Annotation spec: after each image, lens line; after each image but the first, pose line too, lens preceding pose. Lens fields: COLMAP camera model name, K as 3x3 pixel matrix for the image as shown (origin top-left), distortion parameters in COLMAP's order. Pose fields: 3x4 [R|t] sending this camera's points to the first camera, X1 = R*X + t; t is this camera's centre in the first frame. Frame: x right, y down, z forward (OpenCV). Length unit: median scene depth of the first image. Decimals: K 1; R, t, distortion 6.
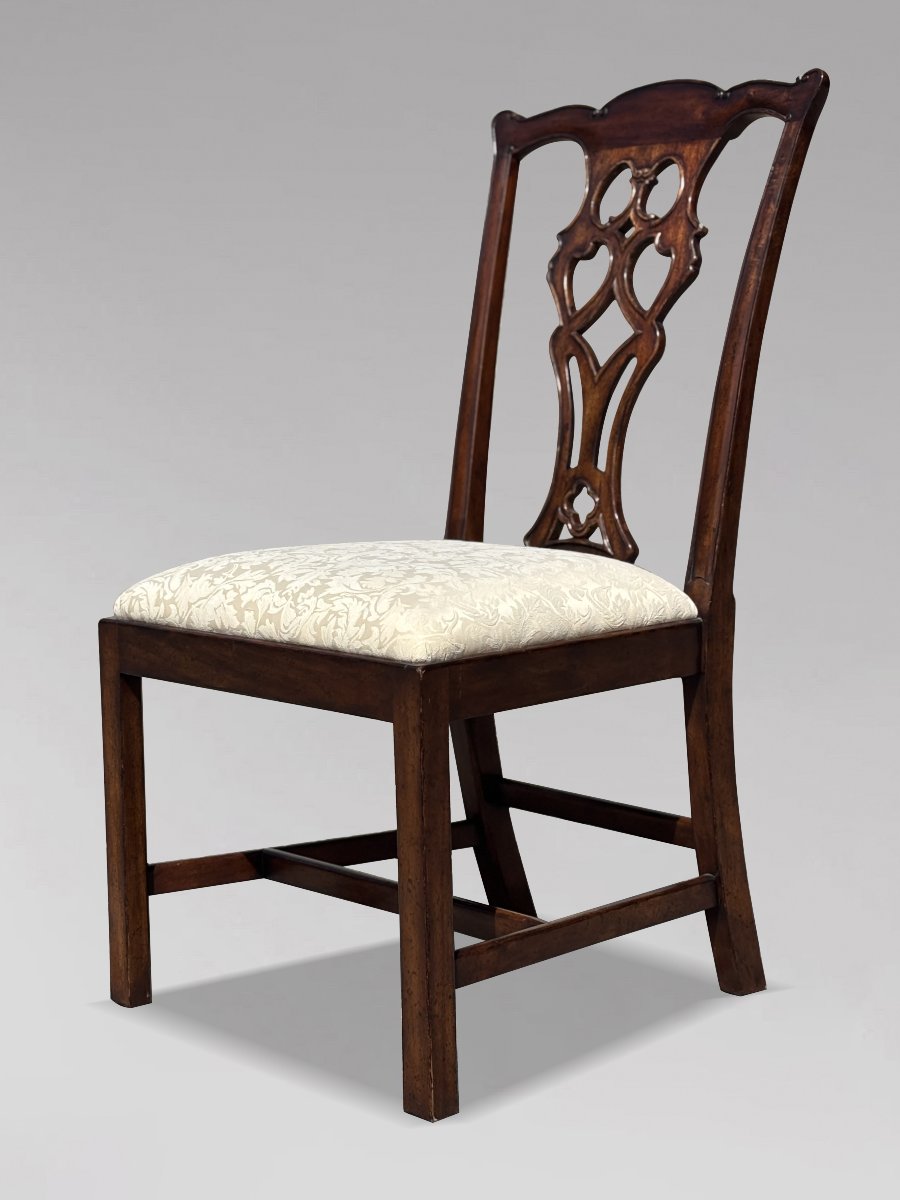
lens RADIAL K [[2321.4, 0, 450.0], [0, 2321.4, 600.0], [0, 0, 1]] dist [0.049536, 0.246913]
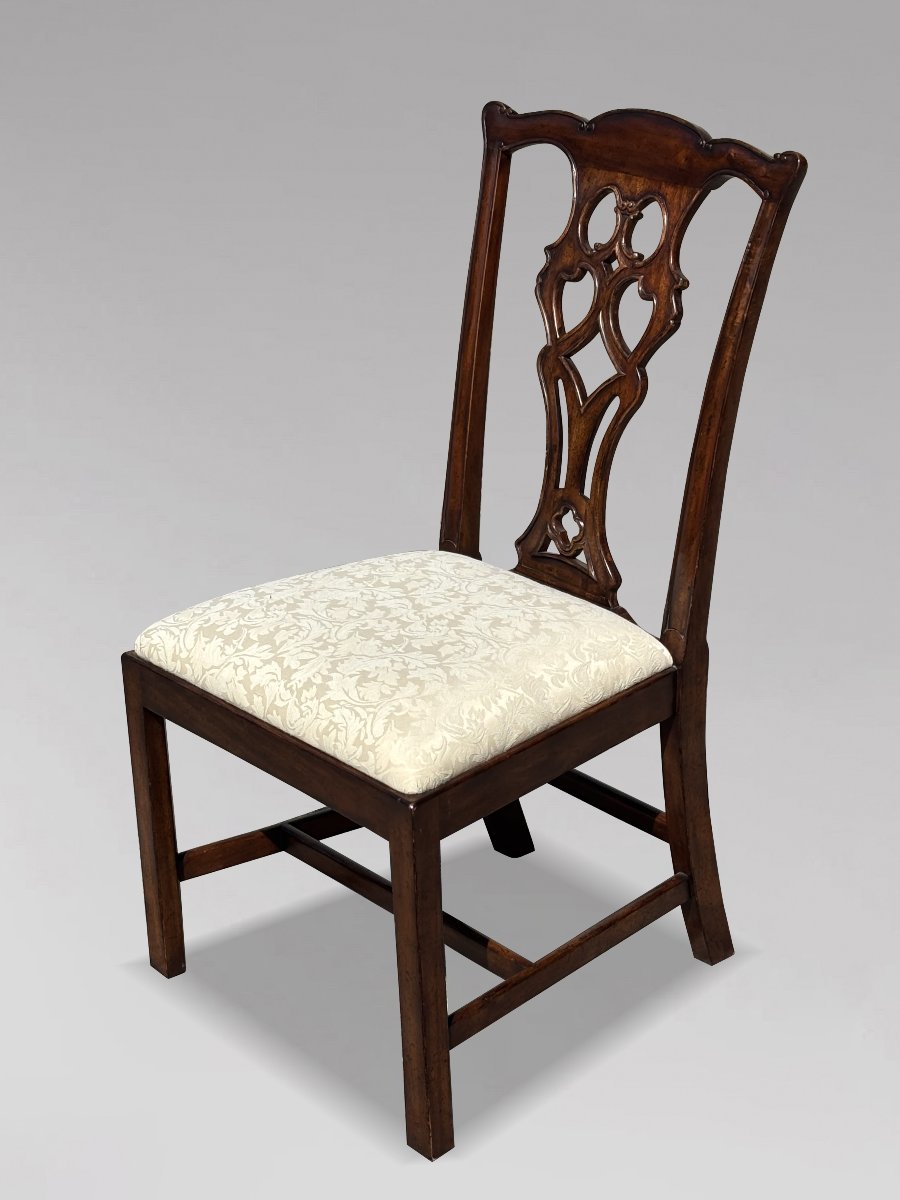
lens RADIAL K [[2321.4, 0, 450.0], [0, 2321.4, 600.0], [0, 0, 1]] dist [0.049536, 0.246913]
pose [[0.999726, -0.011976, -0.020124, 0.024677], [0.016885, 0.964072, 0.265104, -0.306717], [0.016226, -0.265371, 0.964010, -0.035761]]
